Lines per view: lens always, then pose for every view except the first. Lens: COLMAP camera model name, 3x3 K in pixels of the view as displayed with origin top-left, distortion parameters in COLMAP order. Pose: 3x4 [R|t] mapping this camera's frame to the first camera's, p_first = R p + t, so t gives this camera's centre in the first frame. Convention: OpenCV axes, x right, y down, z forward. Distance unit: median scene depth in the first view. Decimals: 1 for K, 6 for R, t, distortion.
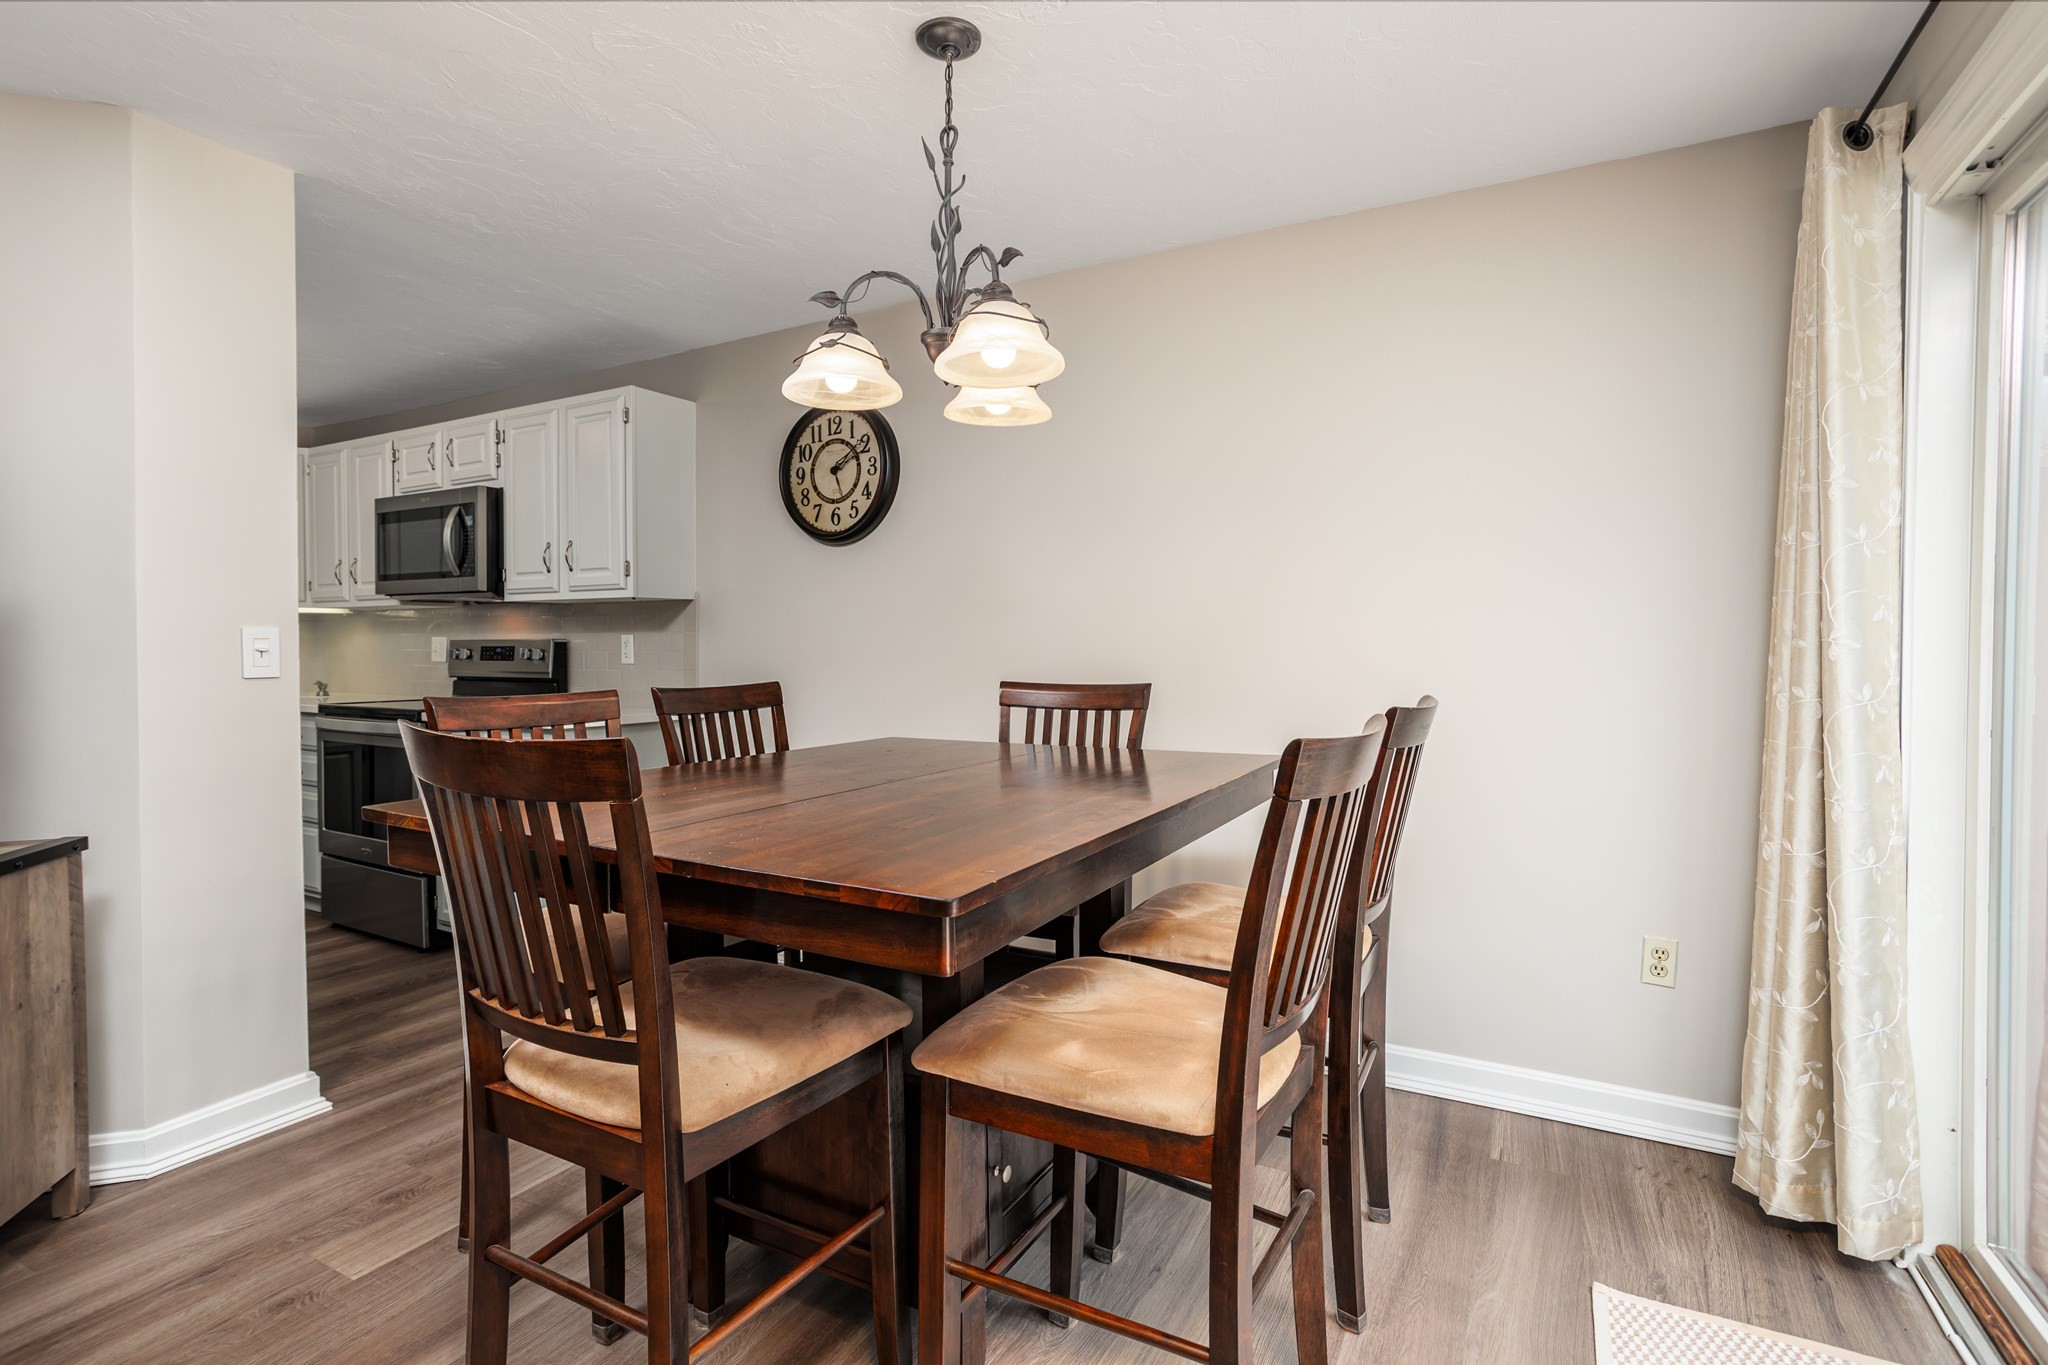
lens RADIAL K [[991.7, 0, 1023.3], [0, 991.7, 665.8], [0, 0, 1]] dist [-0.061756, 0.038615]
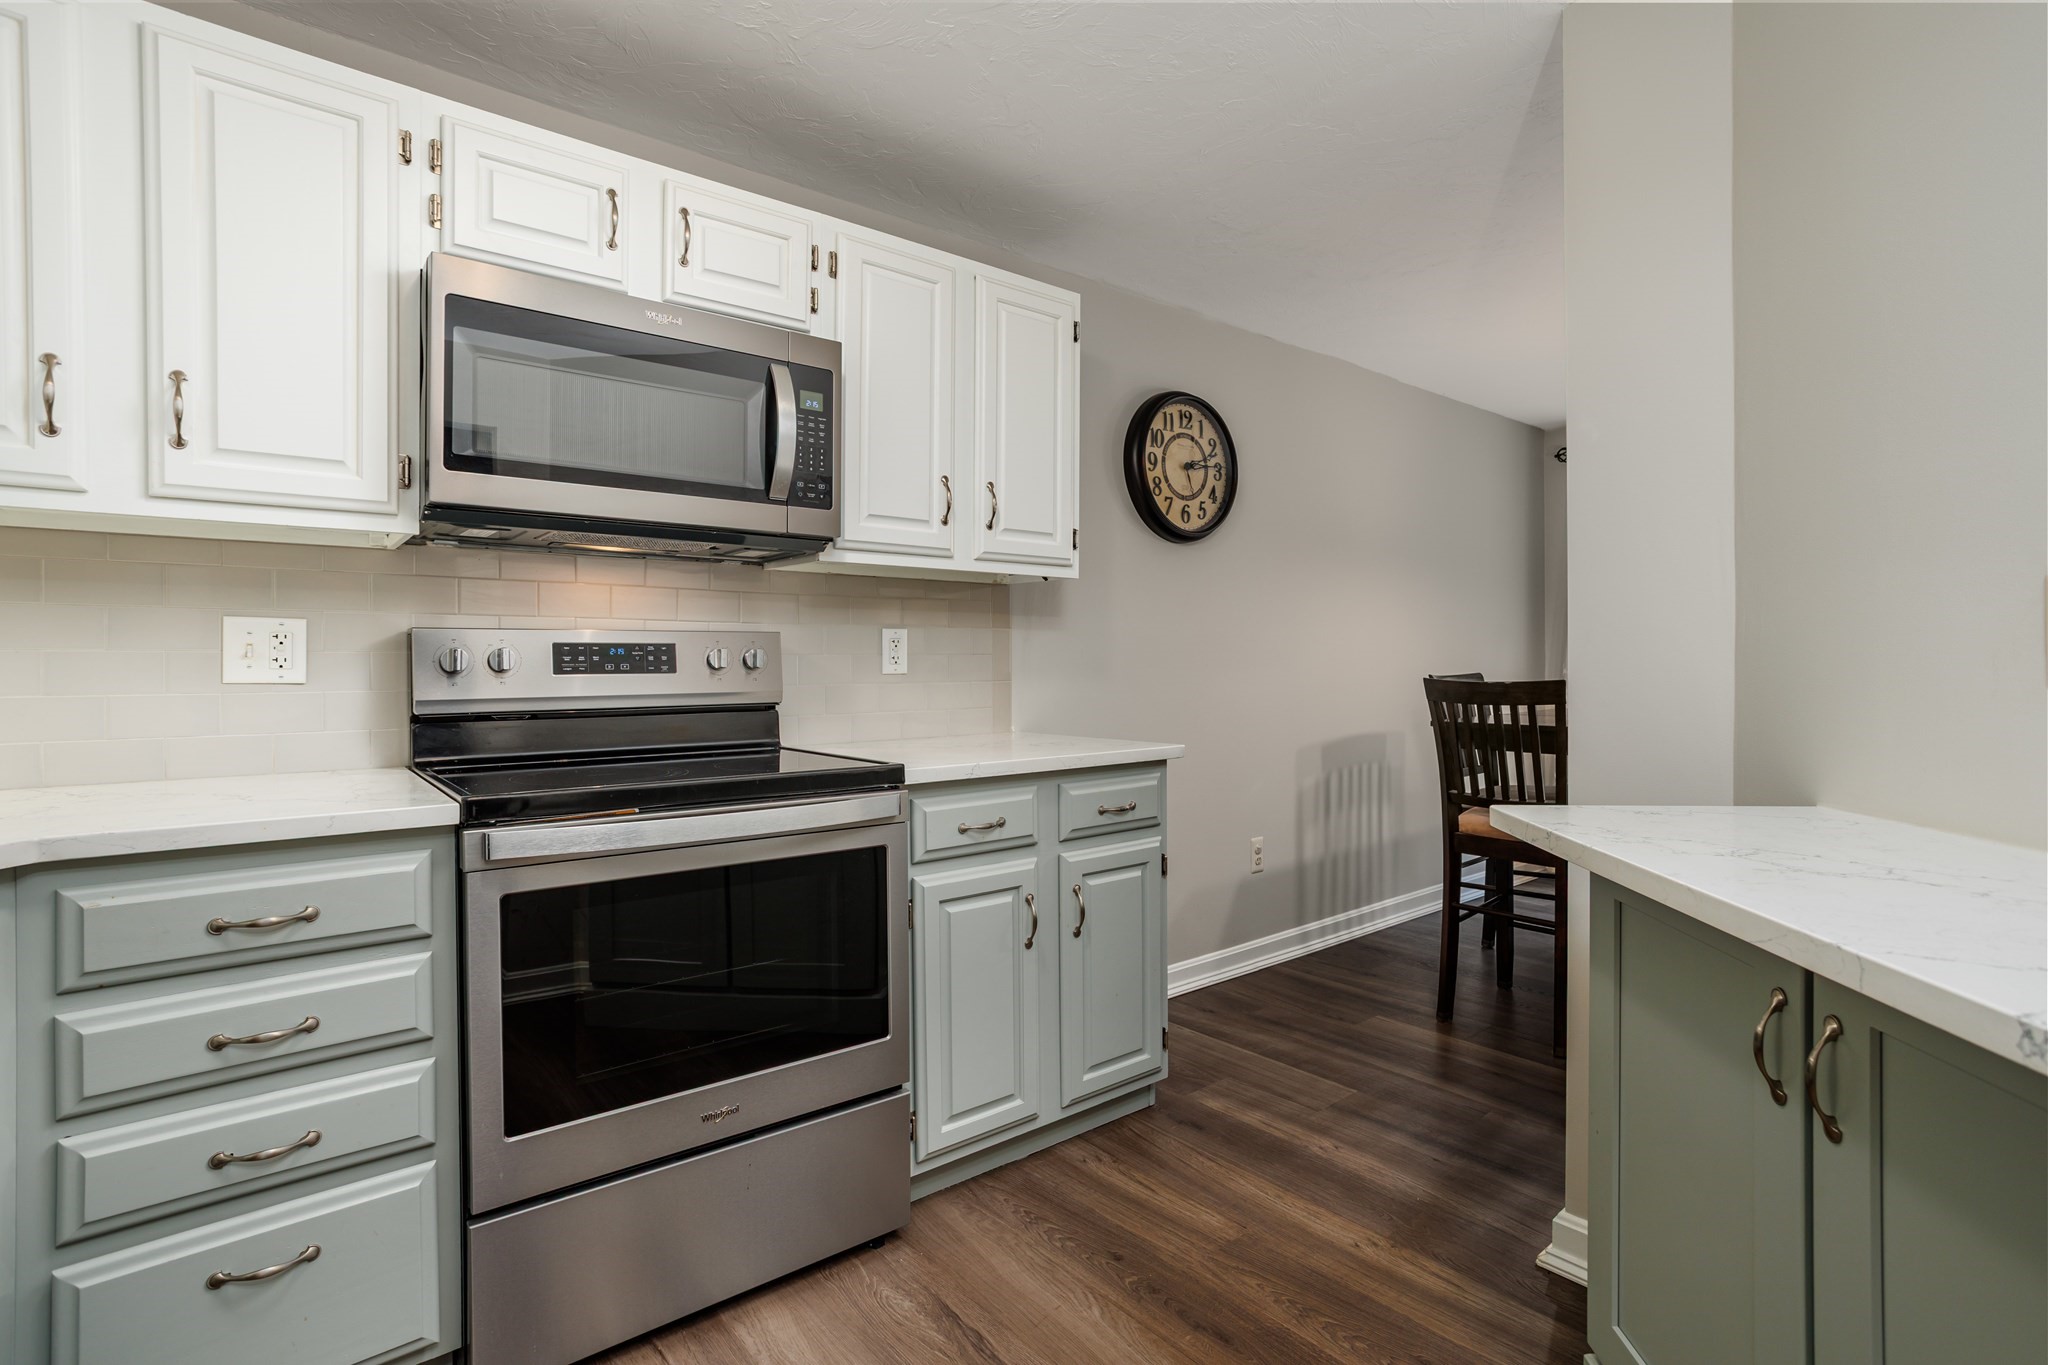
lens RADIAL K [[991.7, 0, 1023.3], [0, 991.7, 665.8], [0, 0, 1]] dist [-0.061756, 0.038615]
pose [[0.374867, -0.004460, 0.927068, -1.134369], [0.020201, 0.999790, -0.003359, -0.003394], [-0.926859, 0.019987, 0.374878, 0.785278]]
